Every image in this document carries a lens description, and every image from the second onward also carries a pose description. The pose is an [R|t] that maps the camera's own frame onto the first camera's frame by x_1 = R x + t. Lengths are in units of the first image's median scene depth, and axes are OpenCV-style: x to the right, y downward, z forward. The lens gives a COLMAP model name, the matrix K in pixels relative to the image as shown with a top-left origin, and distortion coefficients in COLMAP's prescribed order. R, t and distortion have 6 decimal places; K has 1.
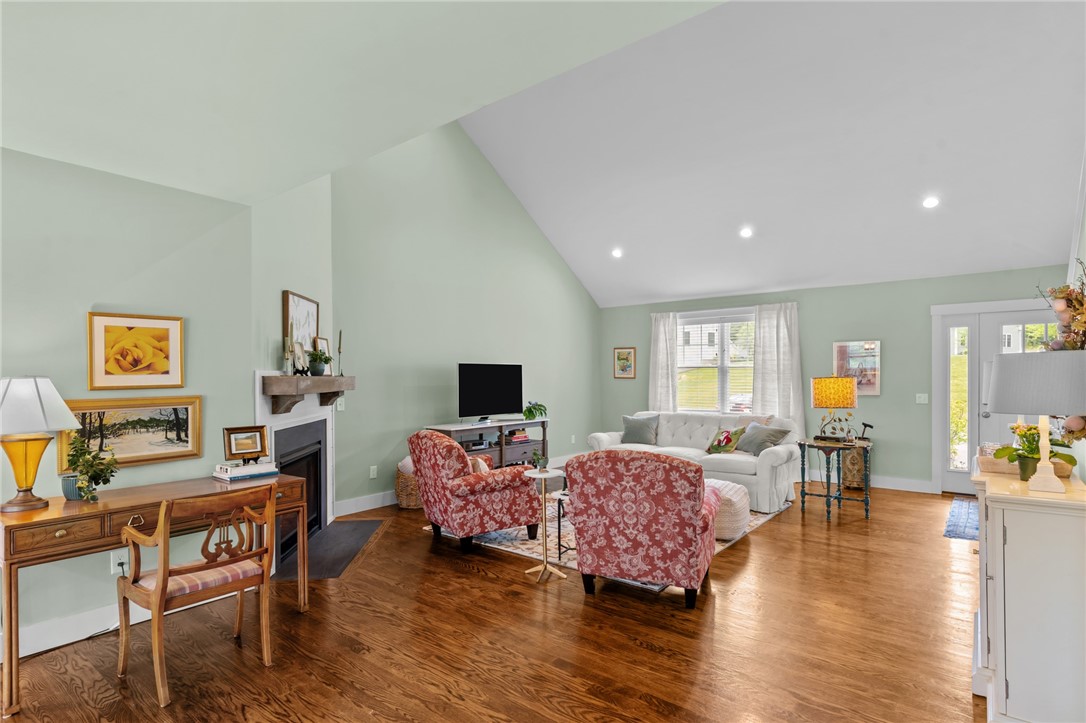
lens RADIAL K [[545.5, 0, 544.5], [0, 545.5, 379.7], [0, 0, 1]] dist [-0.002567, -0.000086]
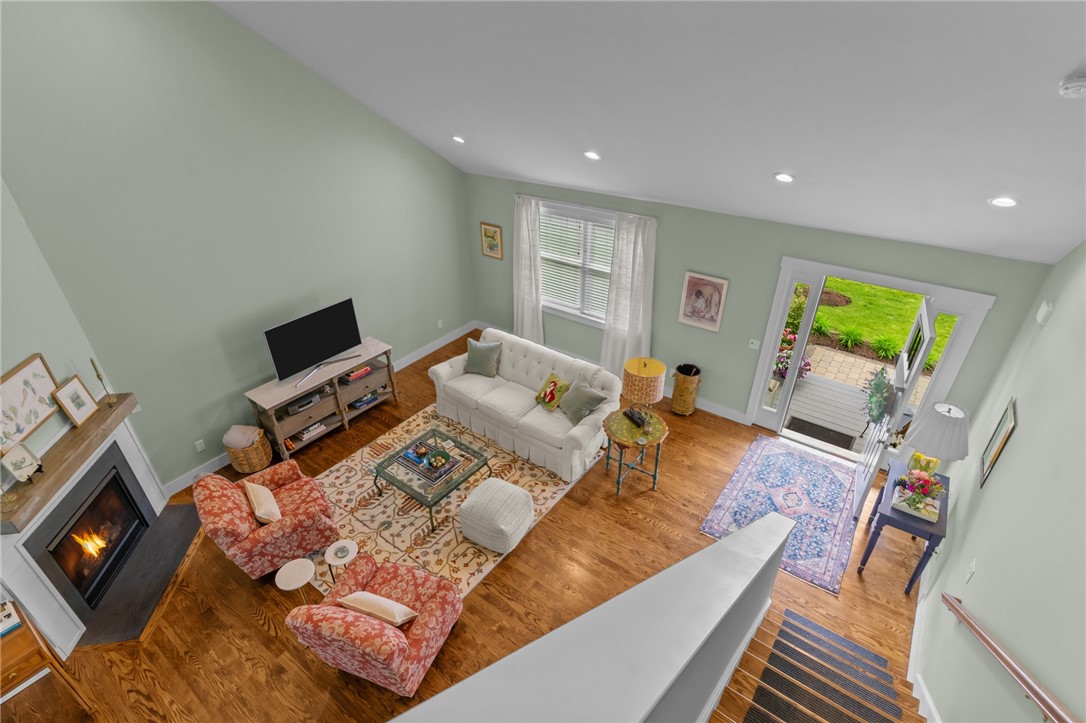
lens RADIAL K [[522.3, 0, 541.4], [0, 522.3, 372.1], [0, 0, 1]] dist [0.002537, -0.000527]
pose [[0.998988, -0.025471, 0.037079, 0.269048], [0.002664, 0.856310, 0.516456, -0.414685], [-0.044906, -0.515835, 0.855511, 0.177075]]
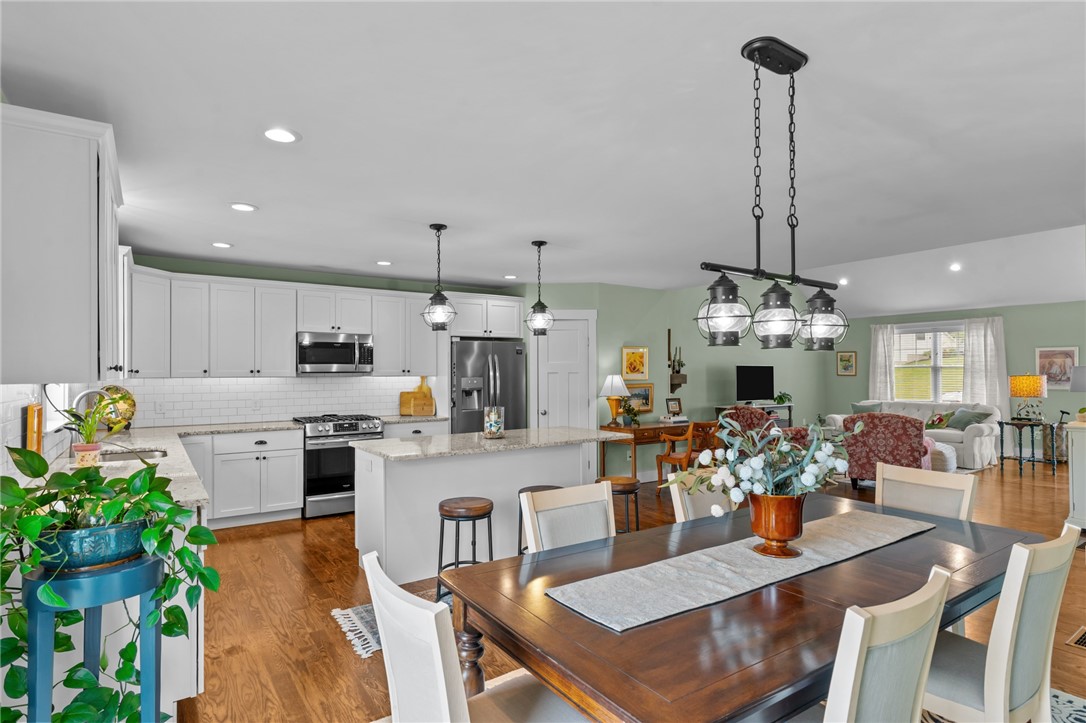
lens RADIAL K [[565.7, 0, 541.9], [0, 565.7, 370.7], [0, 0, 1]] dist [-0.004890, 0.001778]
pose [[0.957626, 0.000826, -0.288014, -0.215384], [-0.003398, 0.999959, -0.008428, -0.000137], [0.287995, 0.009049, 0.957589, -0.653082]]
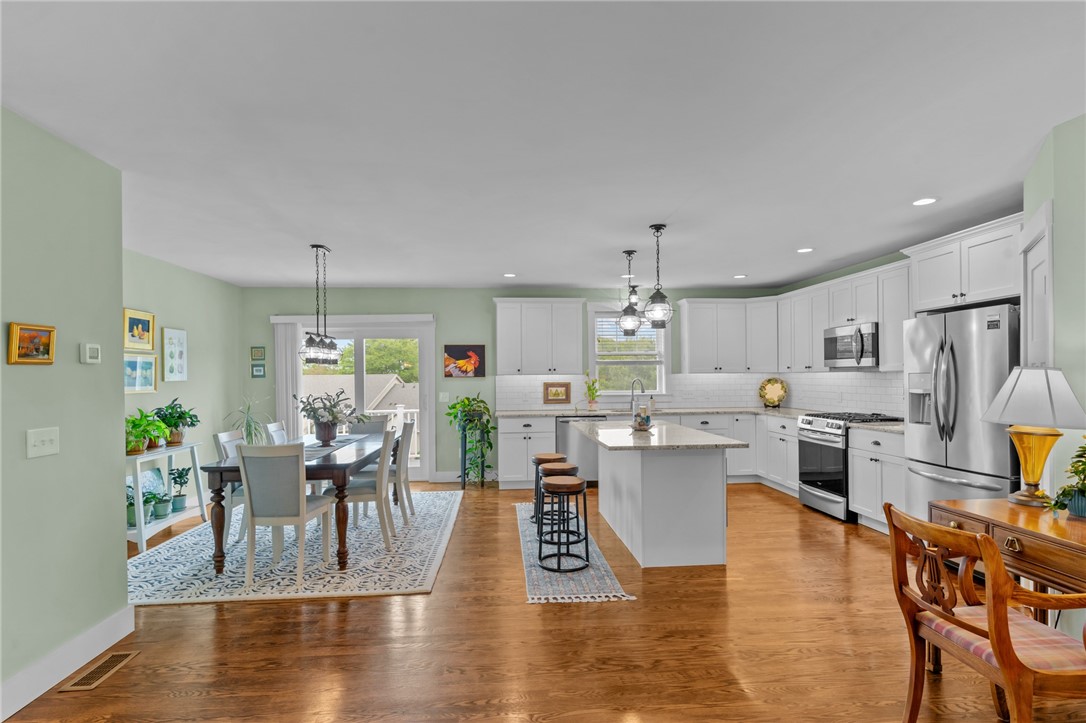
lens RADIAL K [[565.7, 0, 553.1], [0, 565.7, 376.7], [0, 0, 1]] dist [-0.004890, 0.001778]
pose [[-0.715006, 0.015573, -0.698945, 0.132332], [0.009362, 0.999876, 0.012700, -0.004884], [0.699056, 0.002537, -0.715063, 0.453141]]
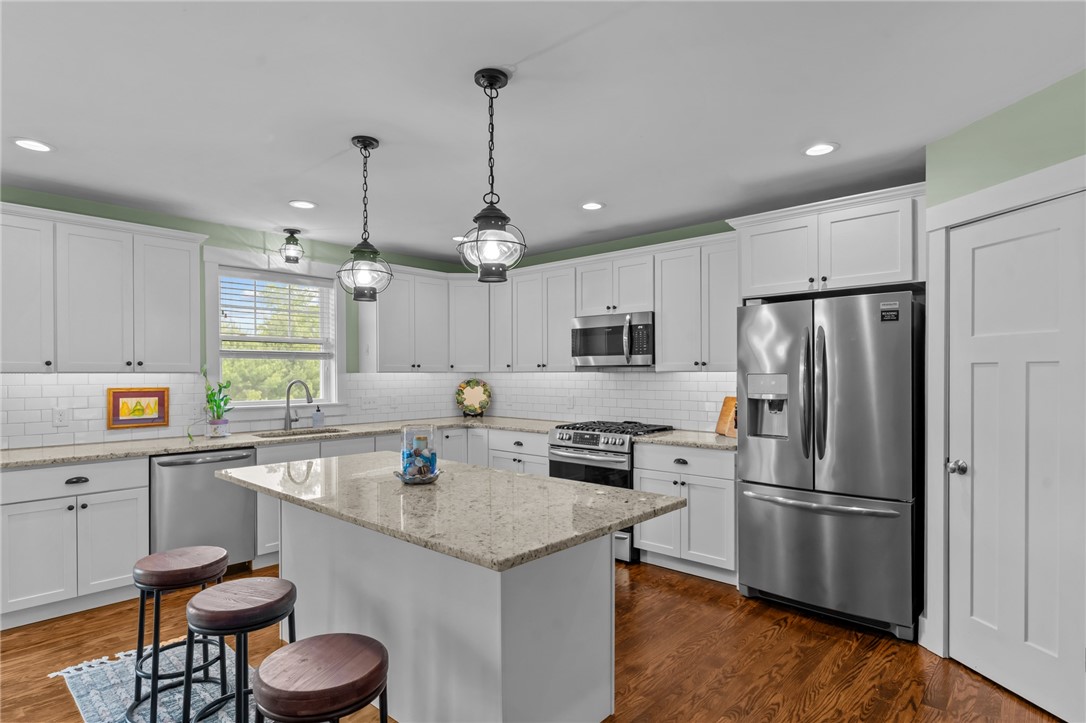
lens RADIAL K [[565.7, 0, 550.4], [0, 565.7, 377.5], [0, 0, 1]] dist [-0.004890, 0.001778]
pose [[-0.056208, 0.015718, -0.998295, -0.096422], [-0.003710, 0.999866, 0.015952, -0.001065], [0.998412, 0.004600, -0.056142, 0.111019]]
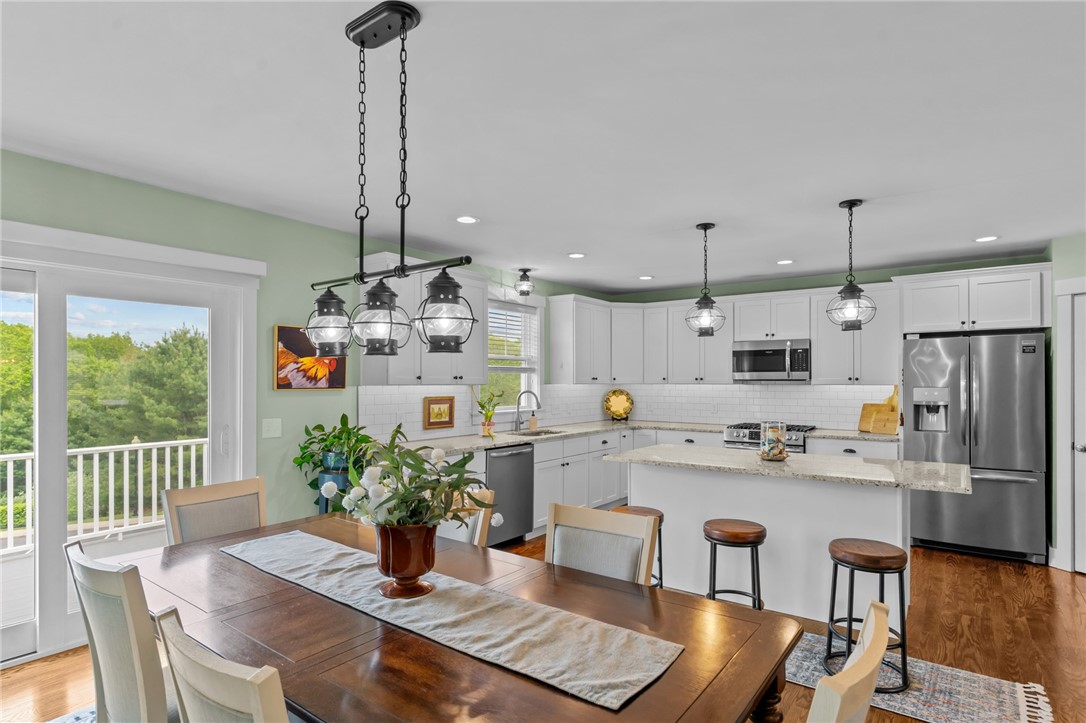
lens RADIAL K [[565.7, 0, 550.9], [0, 565.7, 378.0], [0, 0, 1]] dist [-0.004890, 0.001778]
pose [[0.049685, 0.001541, -0.998764, 0.091219], [-0.007956, 0.999968, 0.001147, -0.005736], [0.998733, 0.007889, 0.049696, -0.255860]]
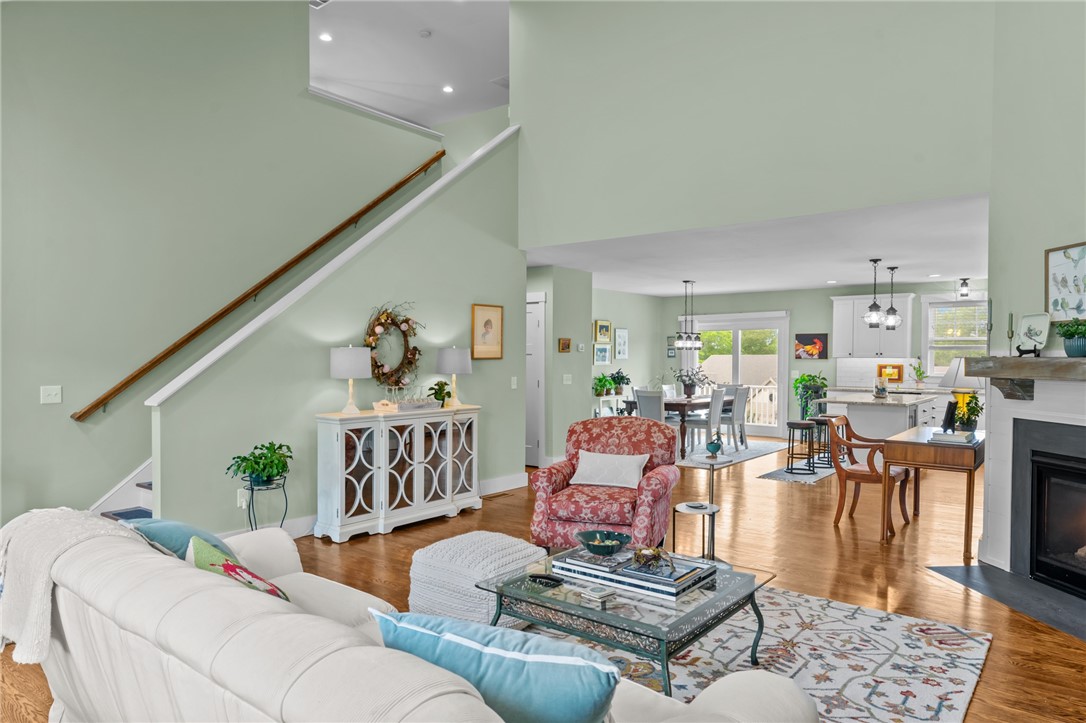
lens RADIAL K [[708.9, 0, 555.1], [0, 708.9, 367.1], [0, 0, 1]] dist [0.009677, 0.004650]
pose [[-0.999357, 0.004781, -0.035538, 0.185340], [0.004044, 0.999776, 0.020761, -0.010985], [0.035629, 0.020604, -0.999153, 1.311852]]
